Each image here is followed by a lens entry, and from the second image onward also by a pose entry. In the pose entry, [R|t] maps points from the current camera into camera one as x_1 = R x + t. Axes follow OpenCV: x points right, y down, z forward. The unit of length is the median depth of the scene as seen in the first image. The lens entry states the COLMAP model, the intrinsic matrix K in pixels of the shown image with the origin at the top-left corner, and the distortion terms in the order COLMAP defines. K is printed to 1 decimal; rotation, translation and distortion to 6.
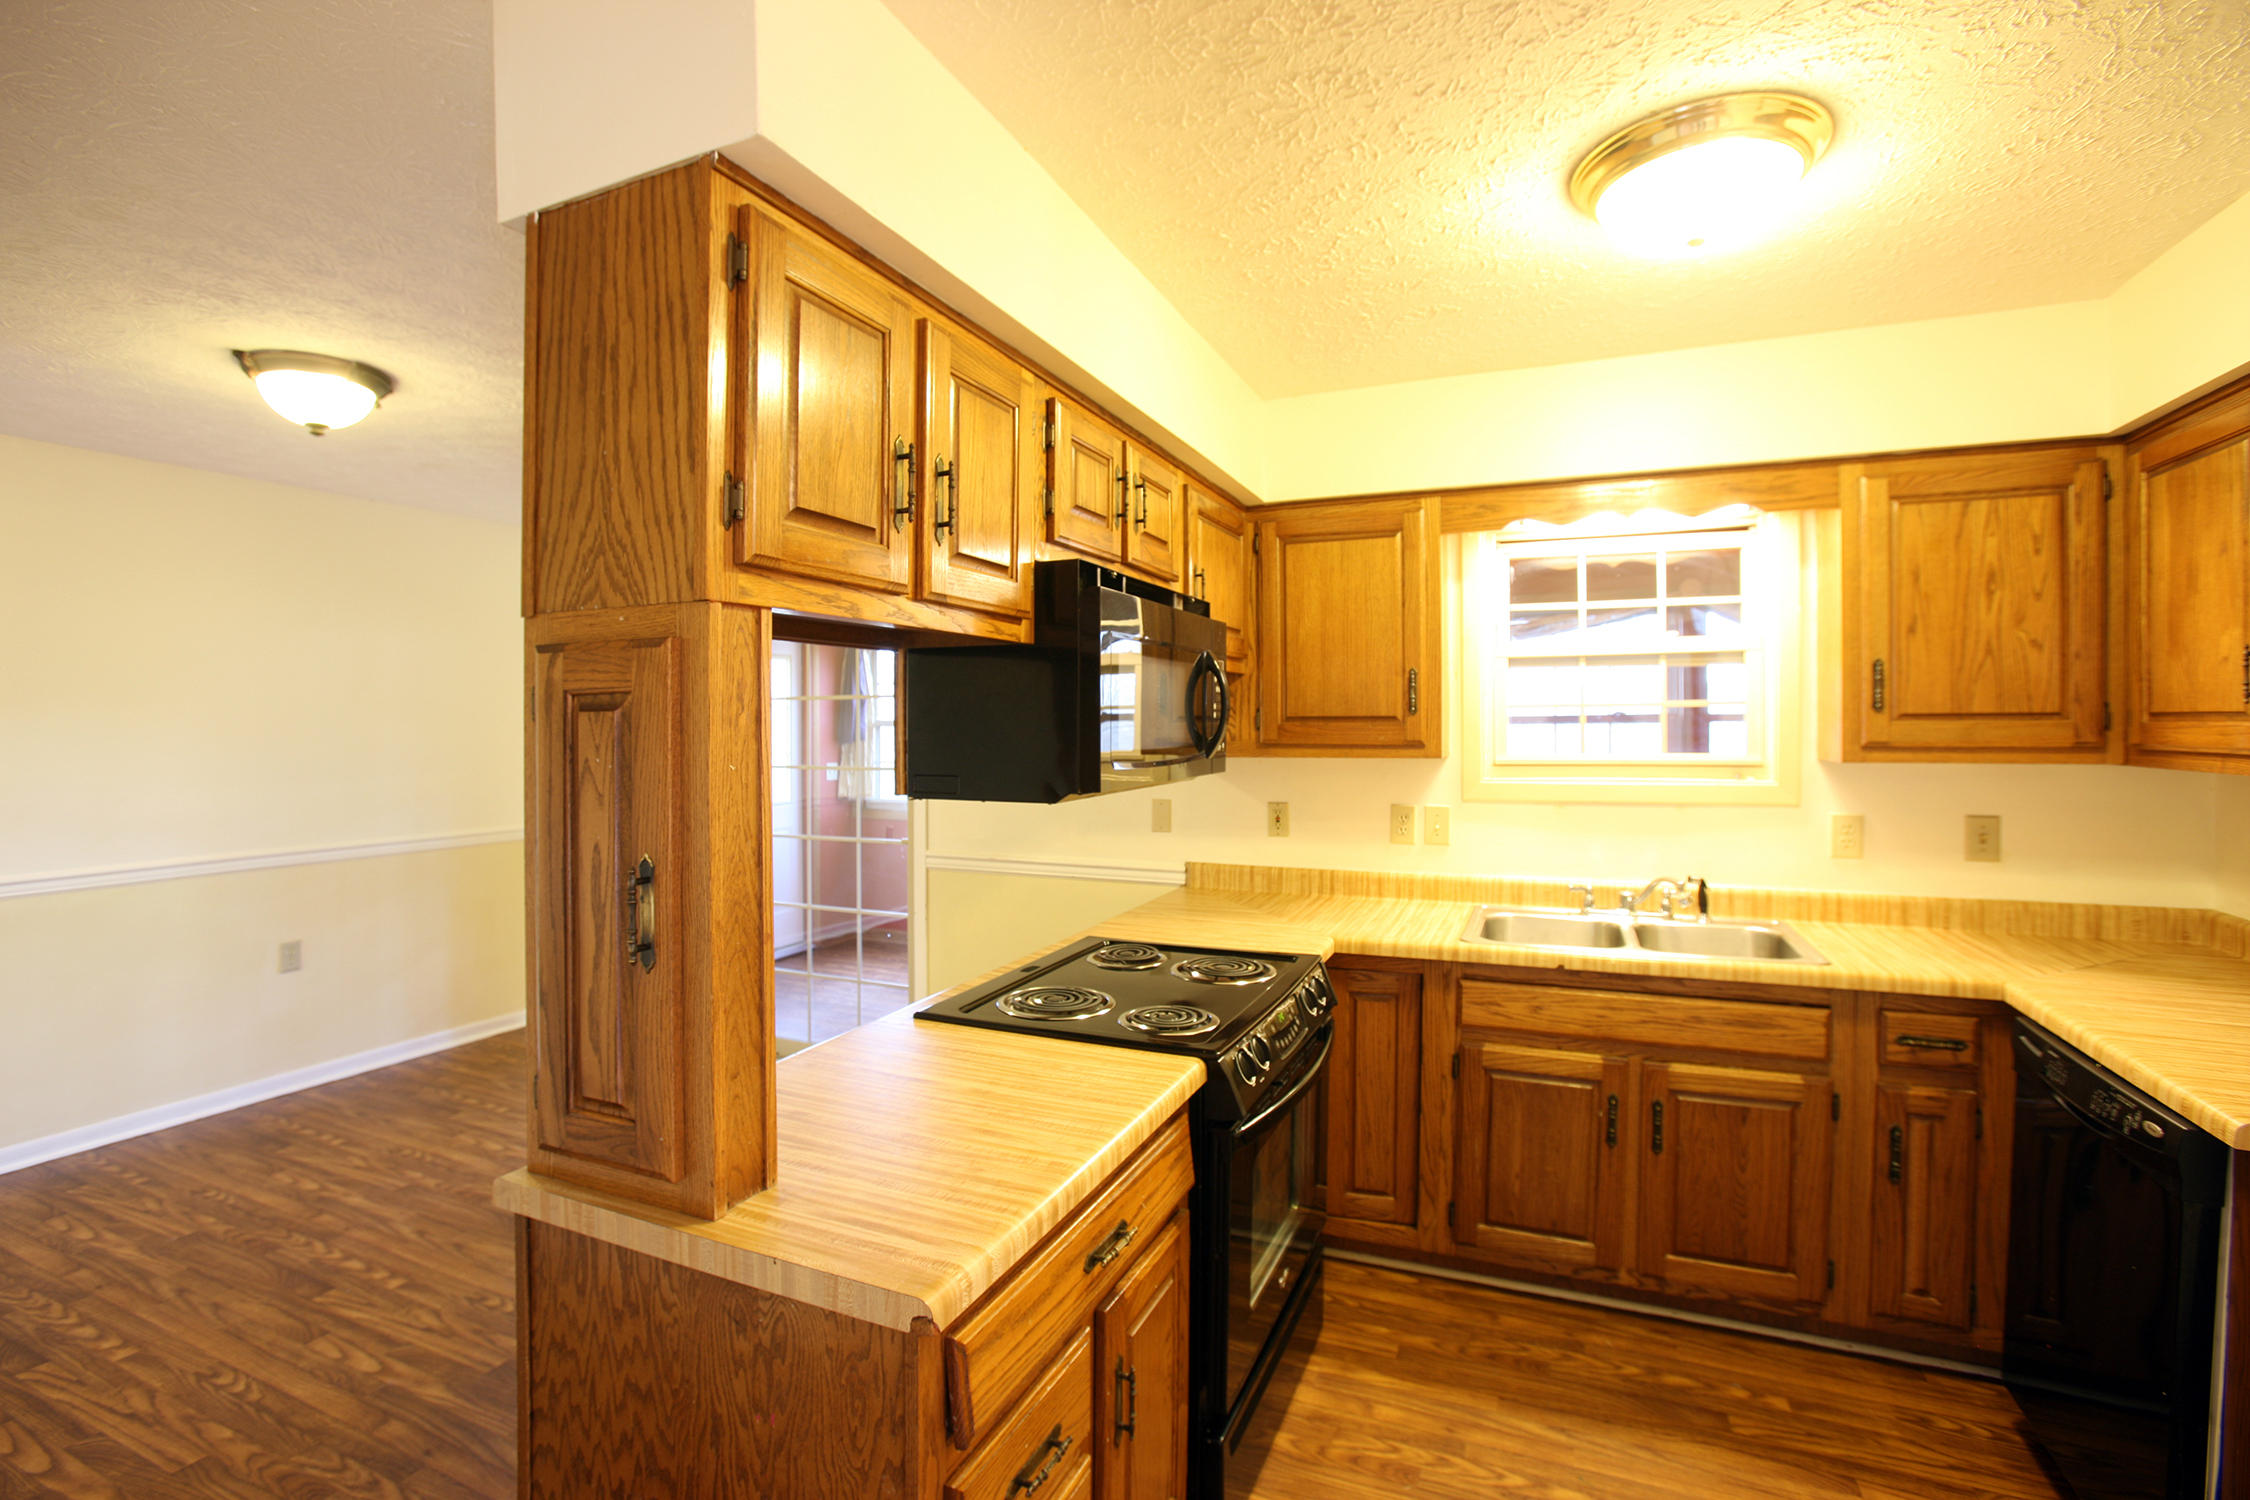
lens RADIAL K [[1043.2, 0, 1132.8], [0, 1043.2, 733.0], [0, 0, 1]] dist [-0.047316, 0.018369]
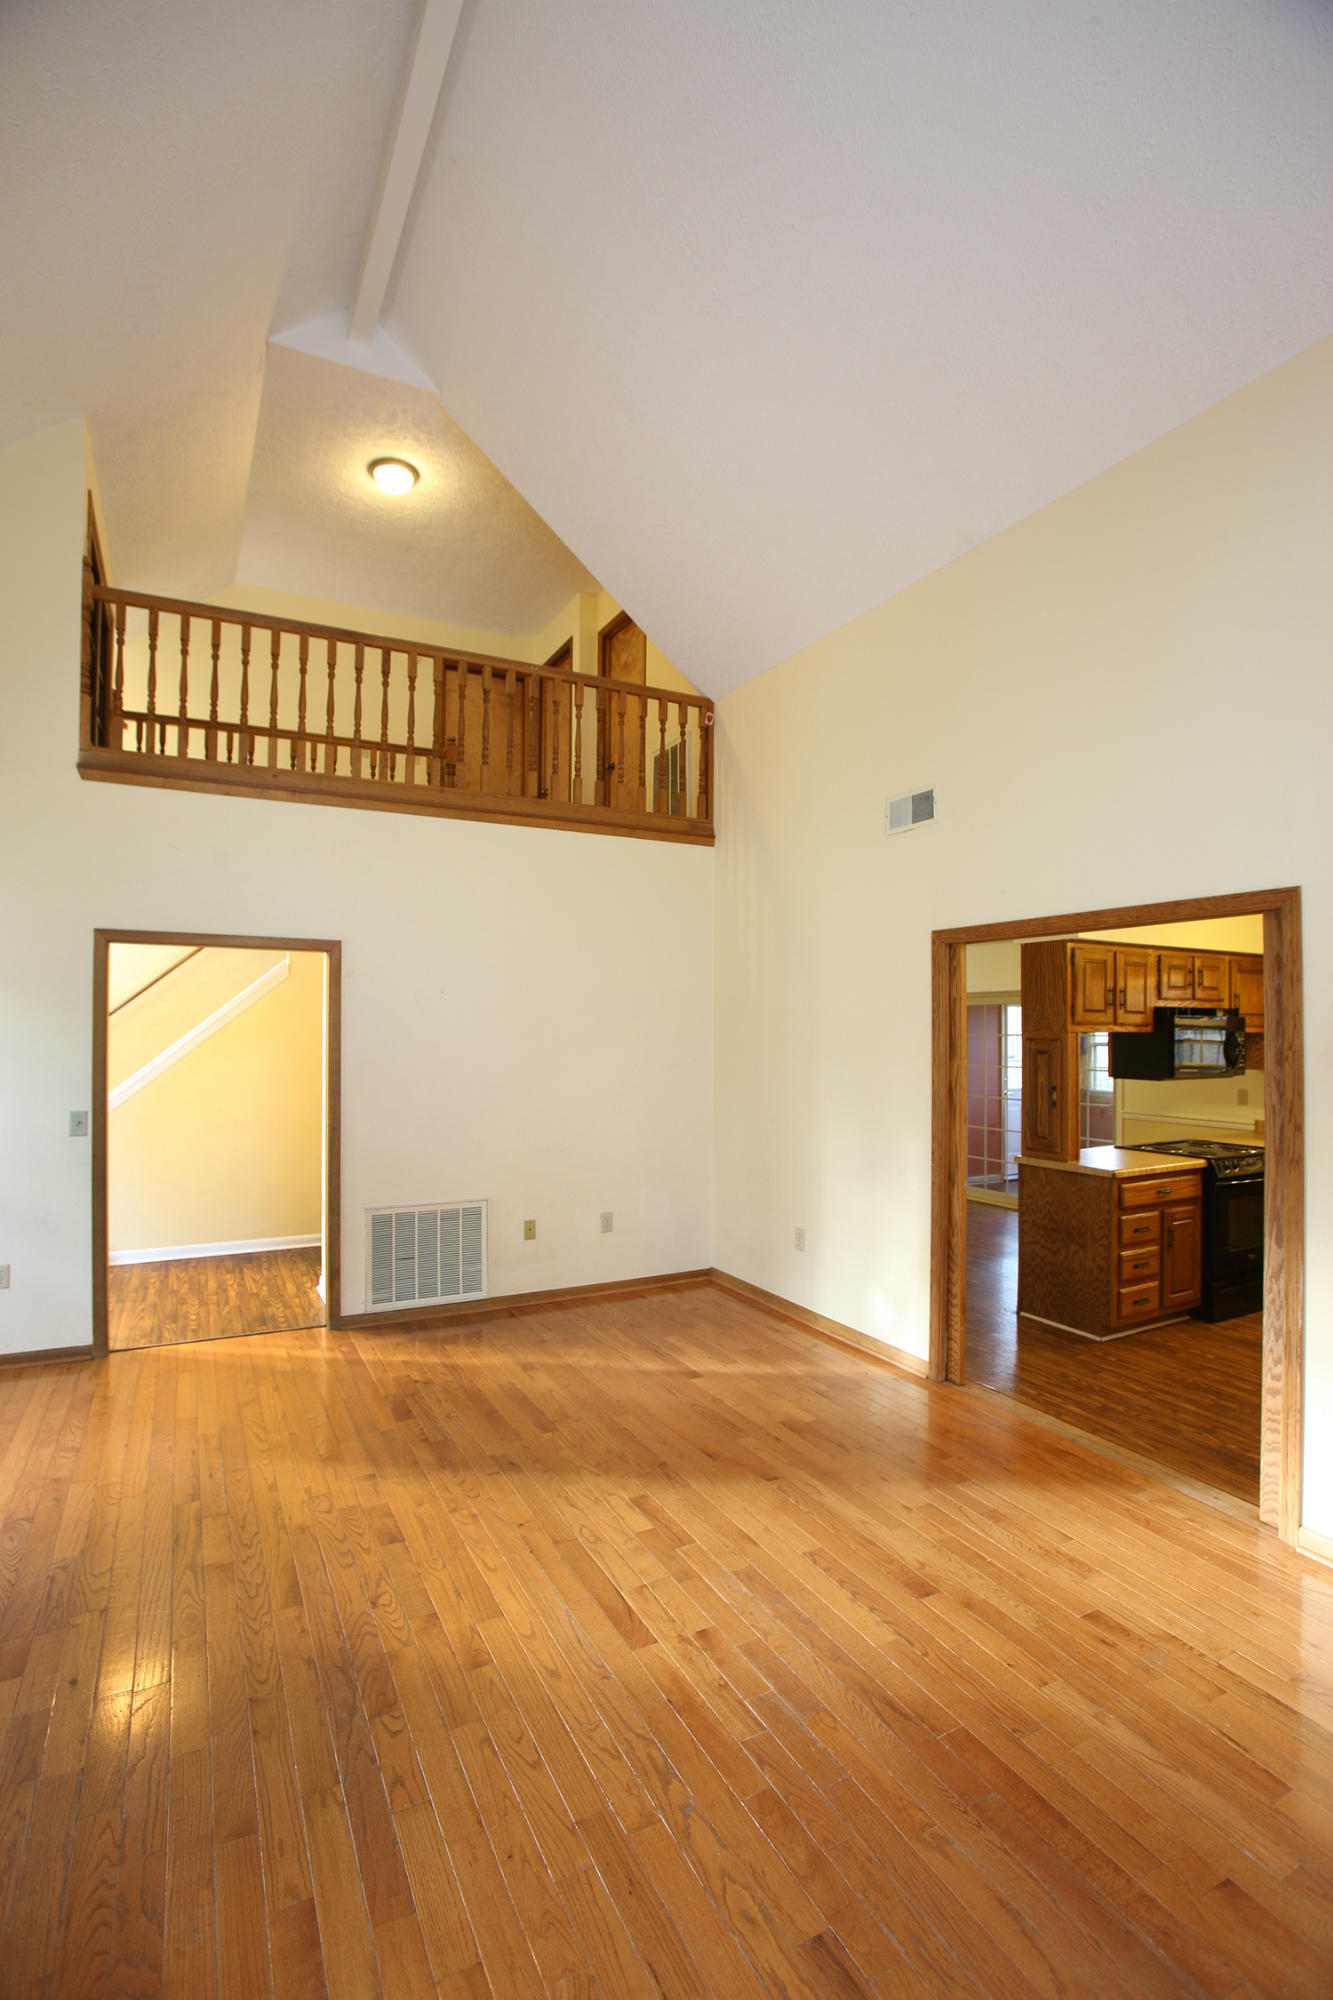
lens RADIAL K [[927.3, 0, 667.9], [0, 927.3, 999.6], [0, 0, 1]] dist [-0.047316, 0.018369]
pose [[0.785833, -0.011380, -0.618334, 0.622972], [-0.015975, 0.999123, -0.038691, -0.065741], [0.618232, 0.040283, 0.784963, -2.822137]]
